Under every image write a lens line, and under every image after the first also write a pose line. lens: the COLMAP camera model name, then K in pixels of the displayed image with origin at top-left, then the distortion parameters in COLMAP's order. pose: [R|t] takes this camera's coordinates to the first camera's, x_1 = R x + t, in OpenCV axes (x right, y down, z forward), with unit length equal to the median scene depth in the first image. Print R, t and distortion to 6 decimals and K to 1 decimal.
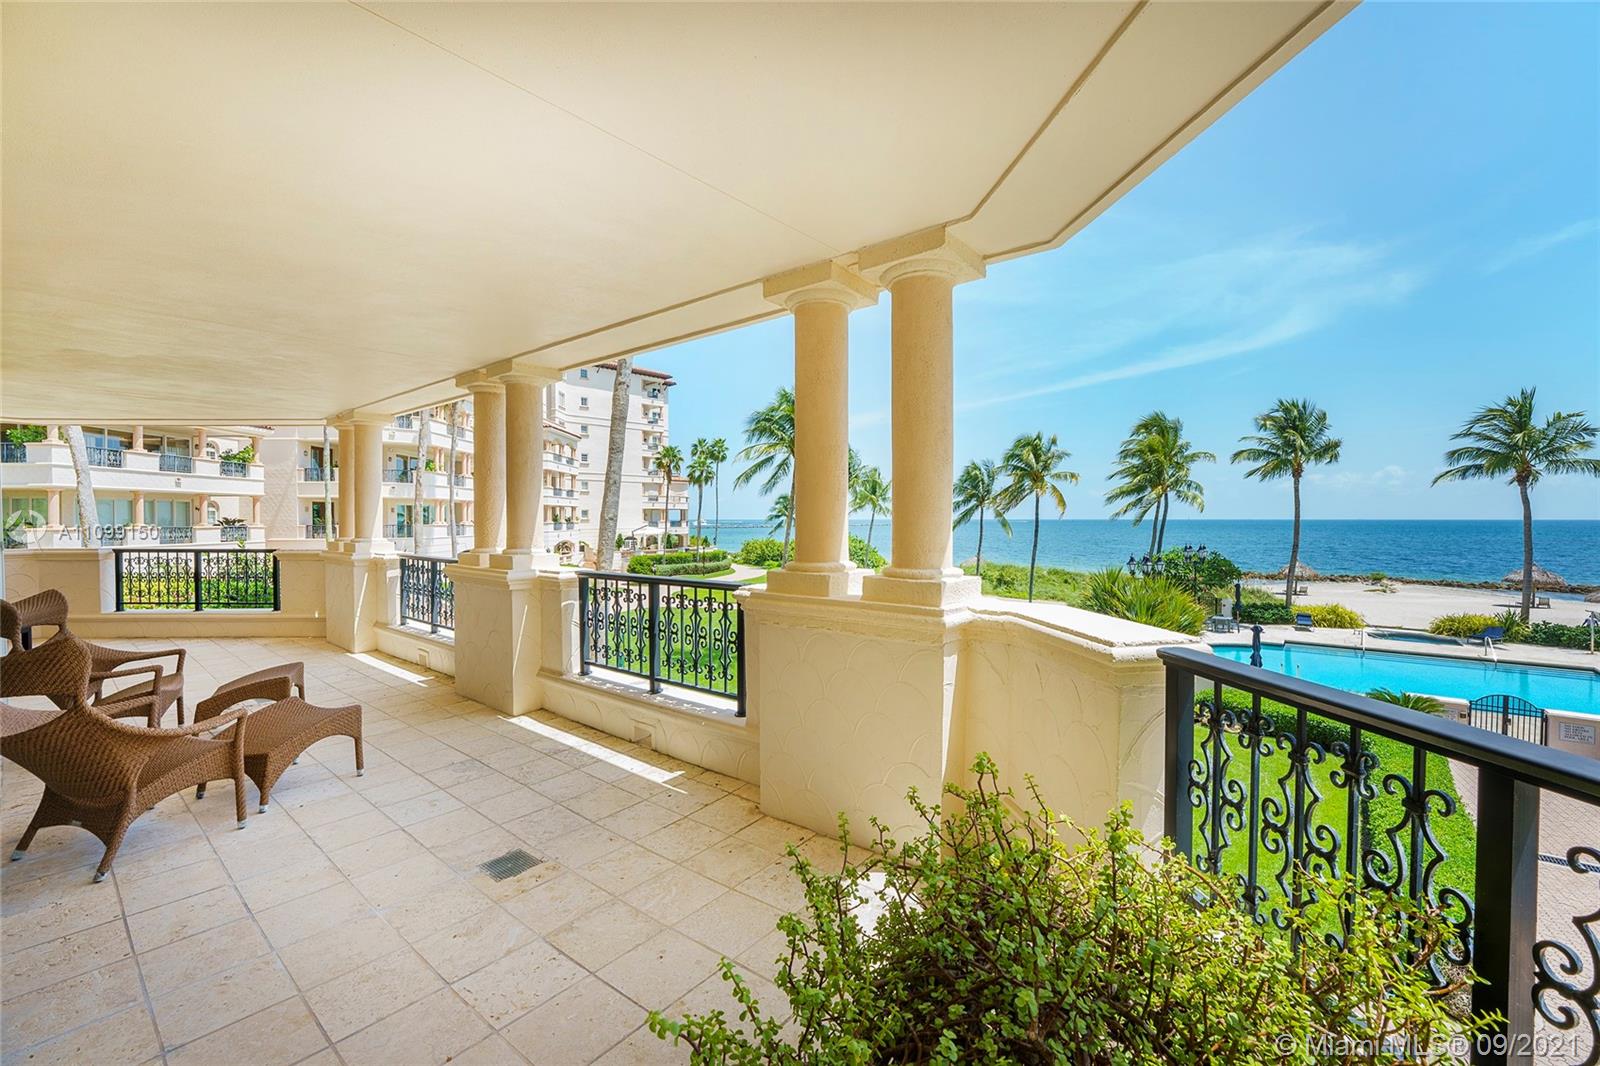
lens RADIAL K [[658.3, 0, 791.1], [0, 658.3, 534.0], [0, 0, 1]] dist [-0.026786, 0.002339]
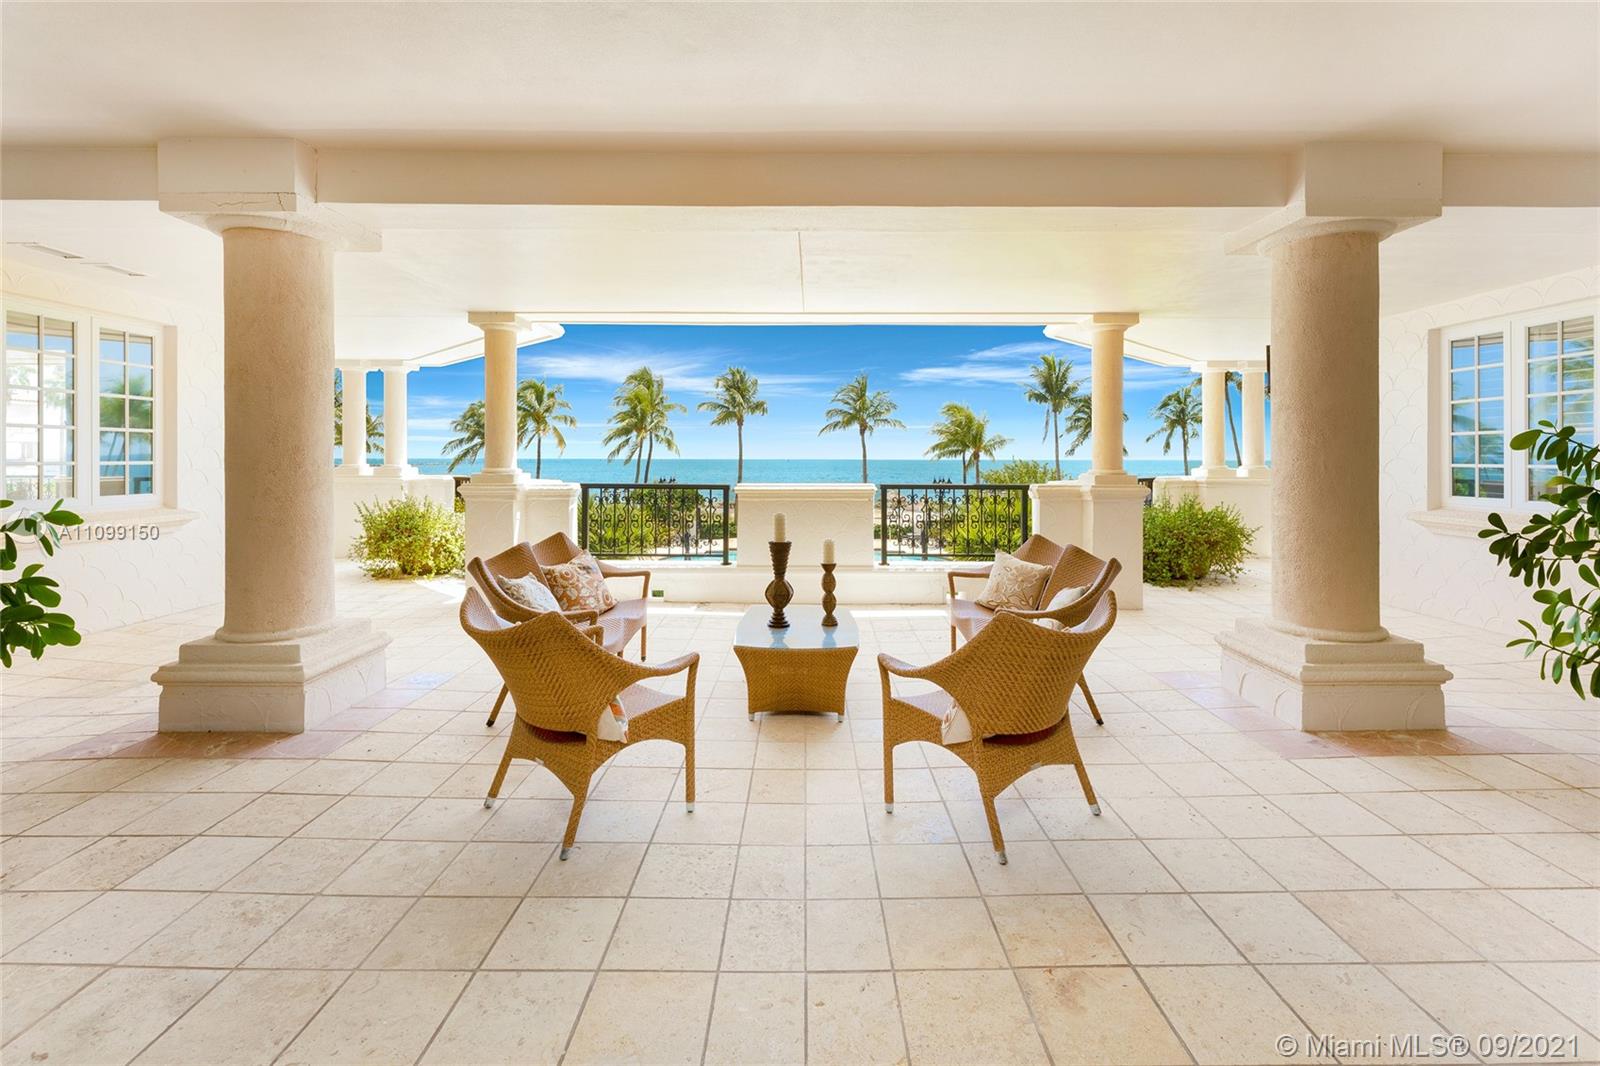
lens RADIAL K [[713.1, 0, 811.7], [0, 713.1, 450.3], [0, 0, 1]] dist [-0.000240, -0.000472]
pose [[0.771678, 0.009464, 0.635943, -0.023743], [0.012614, 0.999465, -0.030179, 0.007364], [-0.635888, 0.031310, 0.771146, -0.185510]]
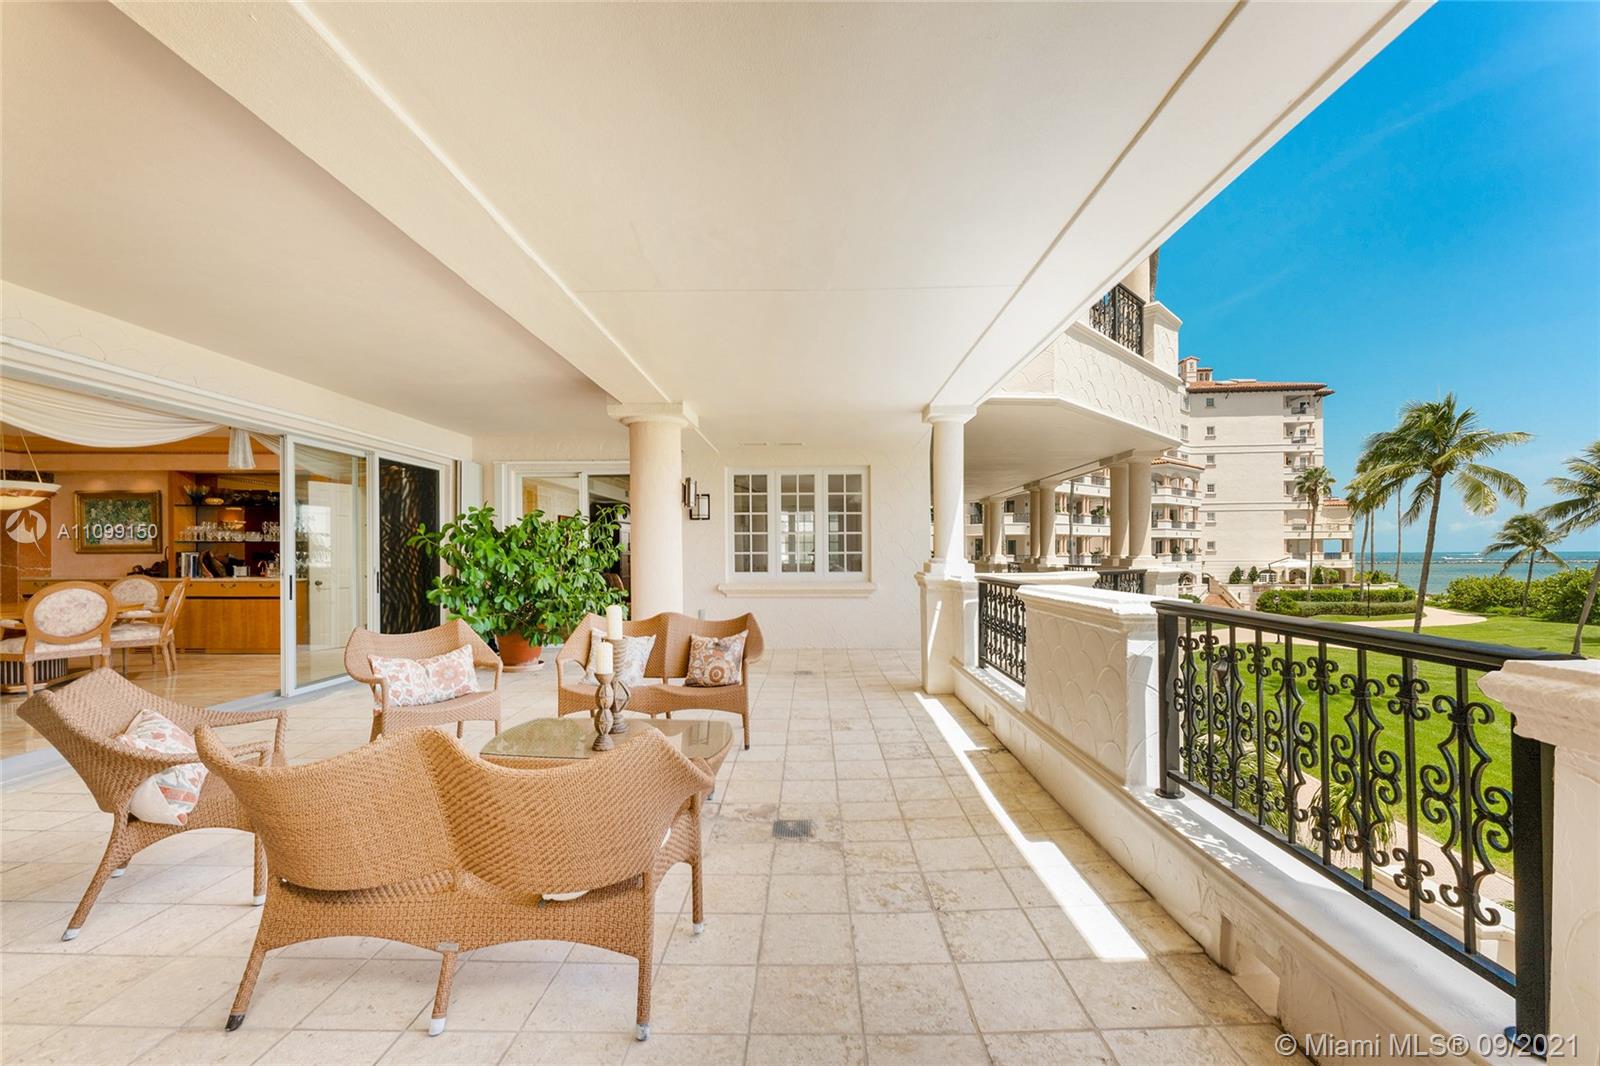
lens RADIAL K [[645.9, 0, 807.2], [0, 645.9, 548.2], [0, 0, 1]] dist [0.001326, 0.000305]
pose [[0.620010, -0.008036, -0.784553, 0.121850], [-0.015144, 0.999639, -0.022206, 0.007020], [0.784448, 0.025650, 0.619664, -0.119138]]
